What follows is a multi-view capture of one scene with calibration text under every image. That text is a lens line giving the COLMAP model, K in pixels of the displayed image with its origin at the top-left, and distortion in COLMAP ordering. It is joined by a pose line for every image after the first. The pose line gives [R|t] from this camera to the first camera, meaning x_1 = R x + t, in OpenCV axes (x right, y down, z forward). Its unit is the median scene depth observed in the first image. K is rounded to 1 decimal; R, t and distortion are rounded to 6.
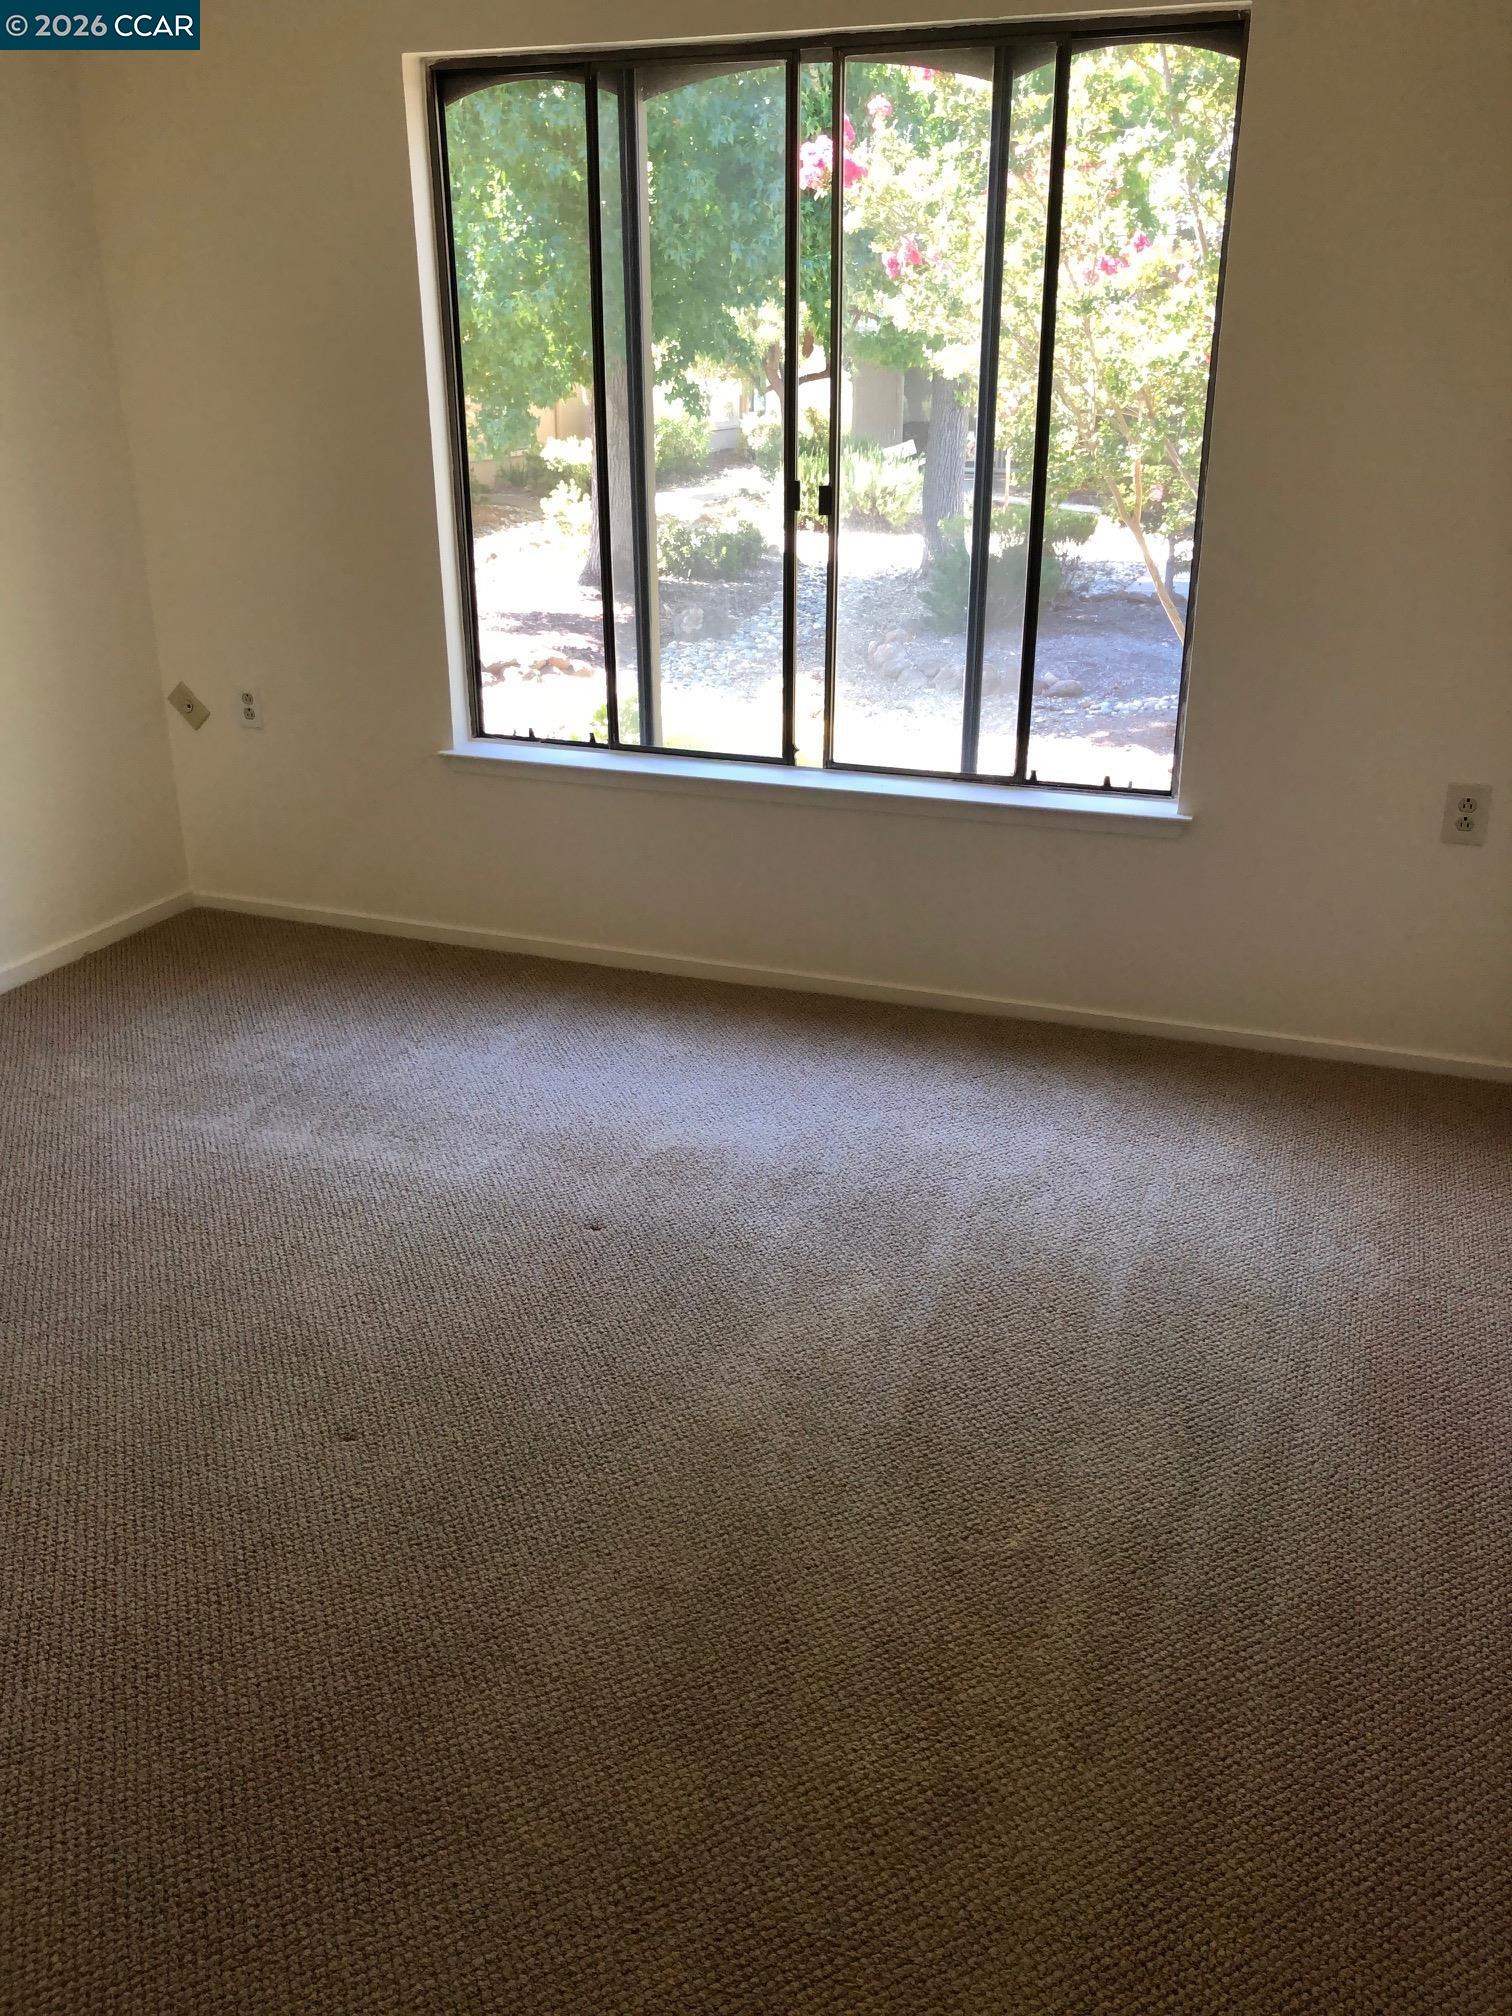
lens RADIAL K [[1629.1, 0, 756.0], [0, 1629.1, 1008.0], [0, 0, 1]] dist [-0.055083, -0.002089]
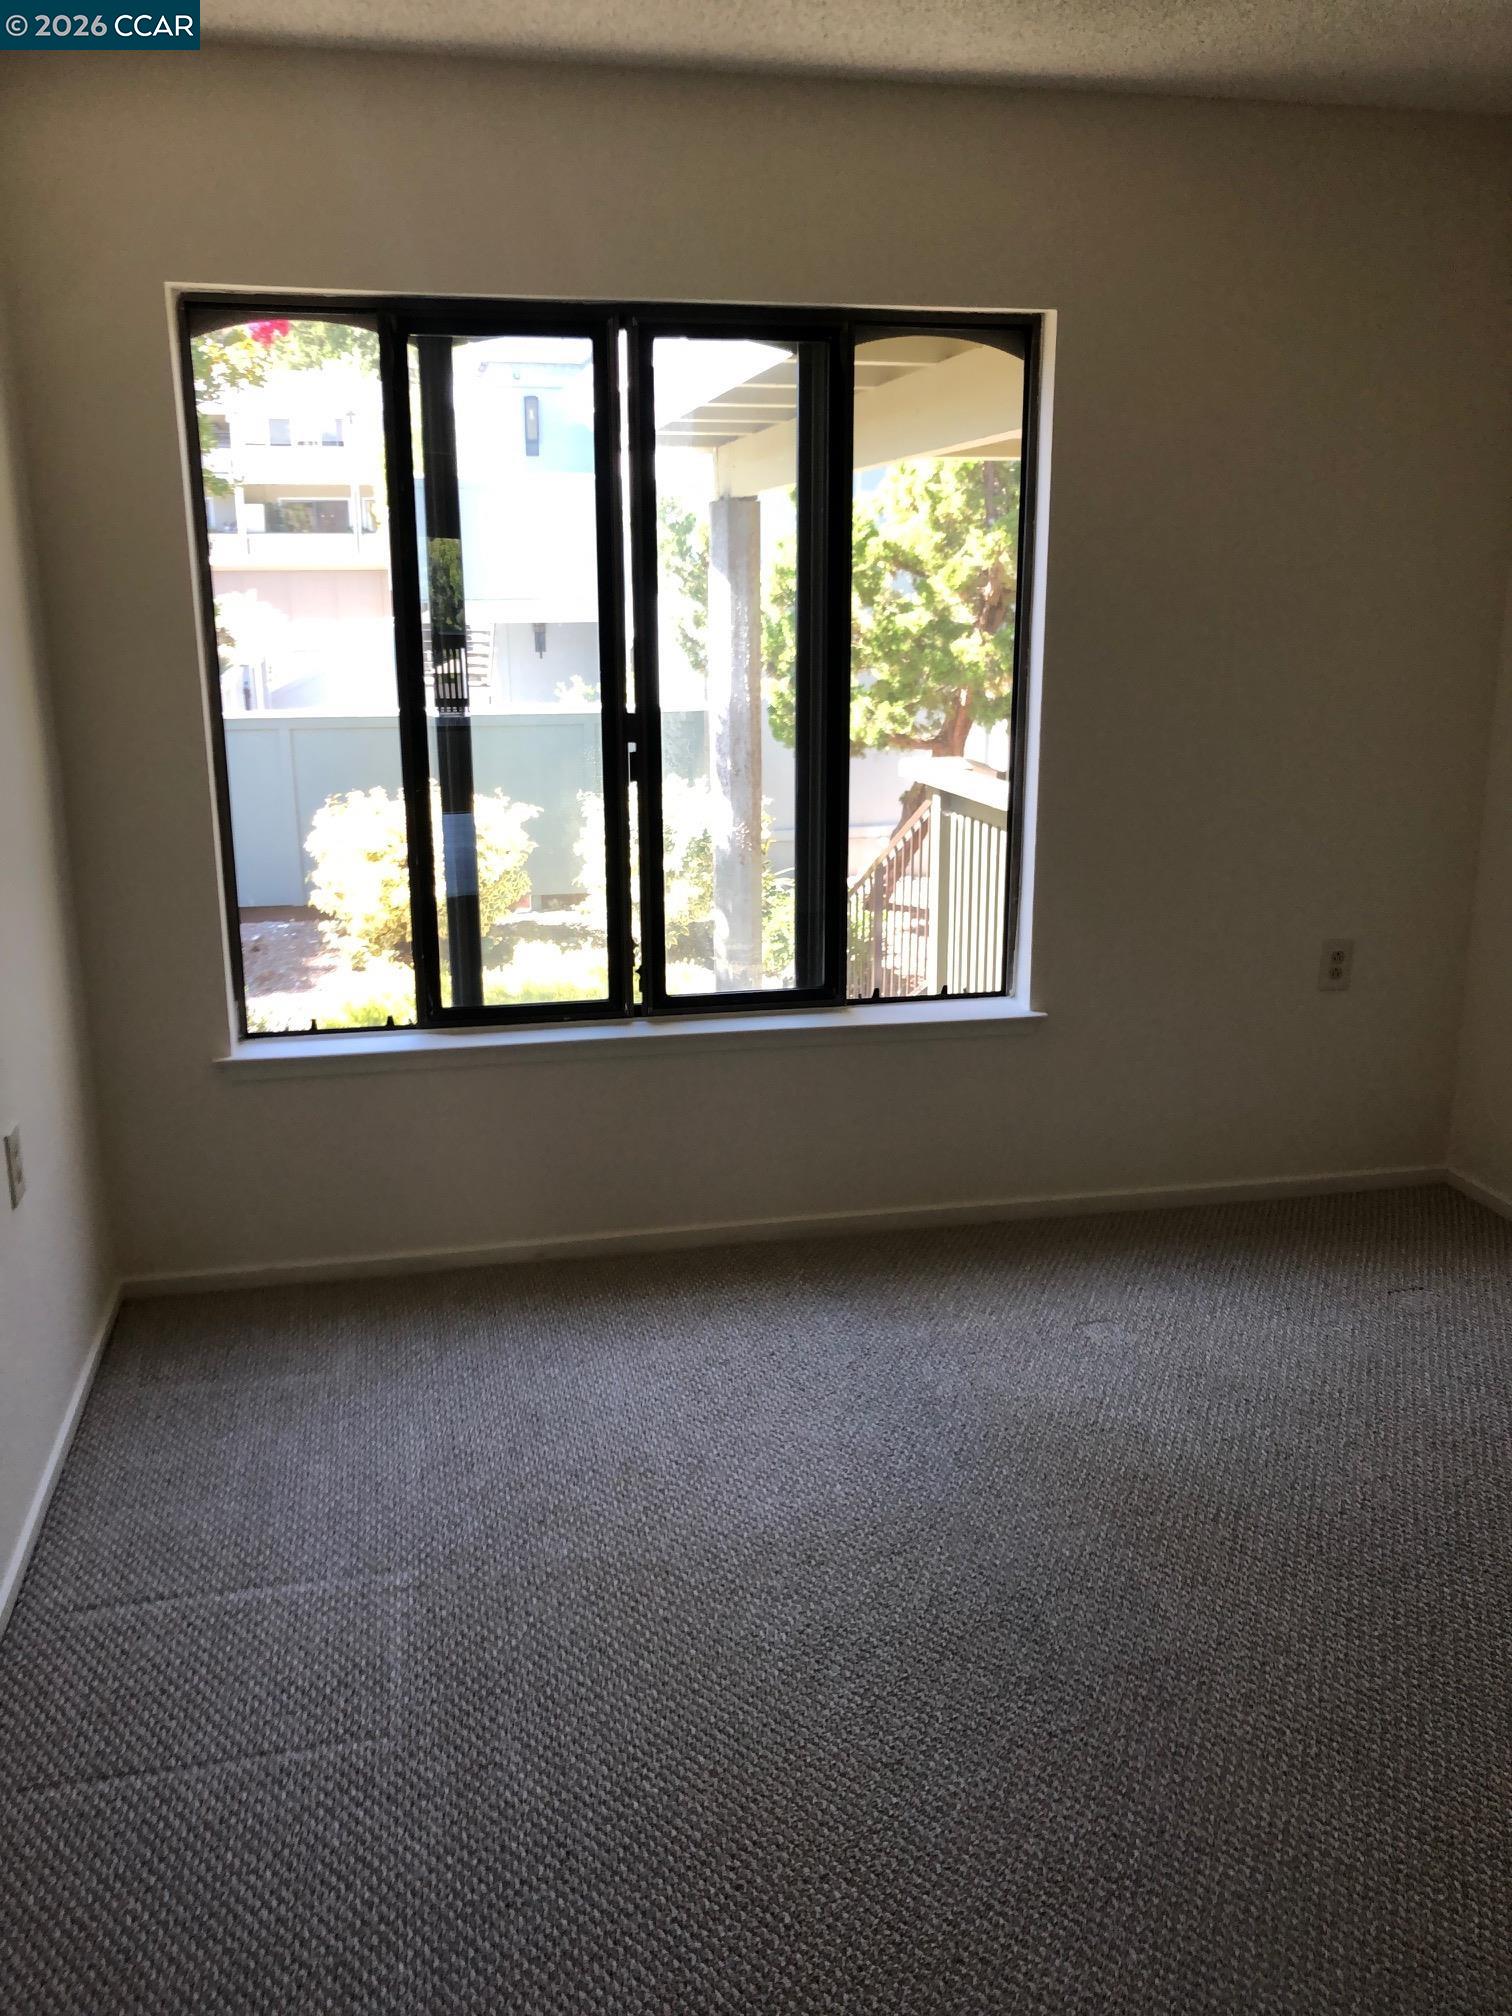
lens RADIAL K [[1629.1, 0, 756.0], [0, 1629.1, 1008.0], [0, 0, 1]] dist [-0.055083, -0.002089]
pose [[0.844294, -0.134995, 0.518599, -0.442884], [0.208043, 0.974415, -0.085053, -0.060984], [-0.493849, 0.179700, 0.850777, 0.152246]]
